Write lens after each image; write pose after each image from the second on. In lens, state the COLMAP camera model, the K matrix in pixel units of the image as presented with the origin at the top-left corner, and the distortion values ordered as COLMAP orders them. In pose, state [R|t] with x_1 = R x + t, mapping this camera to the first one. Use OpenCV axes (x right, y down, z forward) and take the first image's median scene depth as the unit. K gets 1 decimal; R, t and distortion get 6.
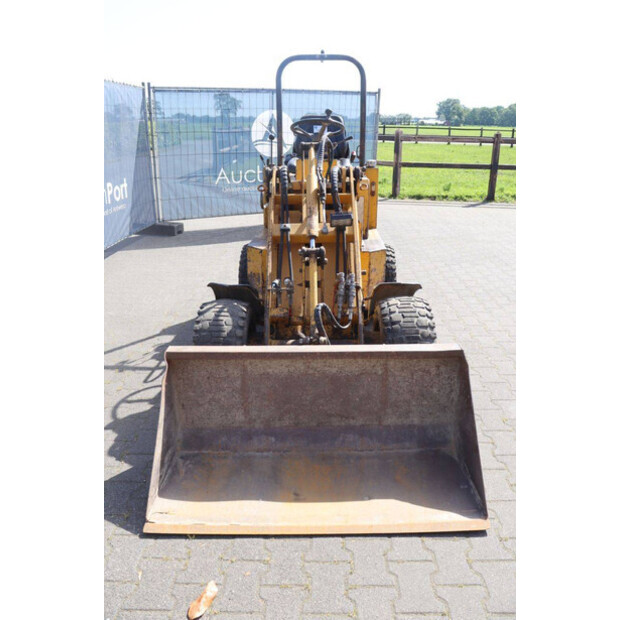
lens RADIAL K [[508.2, 0, 310.1], [0, 508.2, 307.0], [0, 0, 1]] dist [-0.152708, 0.103035]
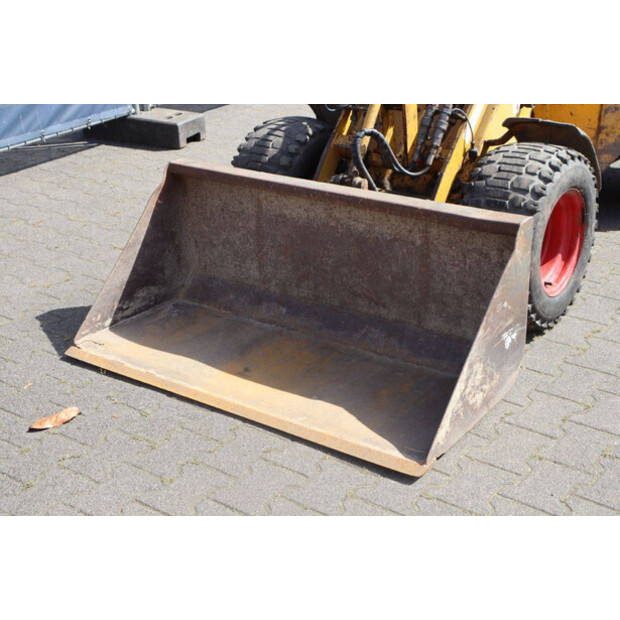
lens RADIAL K [[965.3, 0, 309.8], [0, 965.3, 307.7], [0, 0, 1]] dist [0.098128, 0.000000]
pose [[0.809752, 0.217941, -0.544796, 0.709604], [-0.160316, 0.975311, 0.151881, 0.041878], [0.564447, -0.035647, 0.824700, -0.123820]]
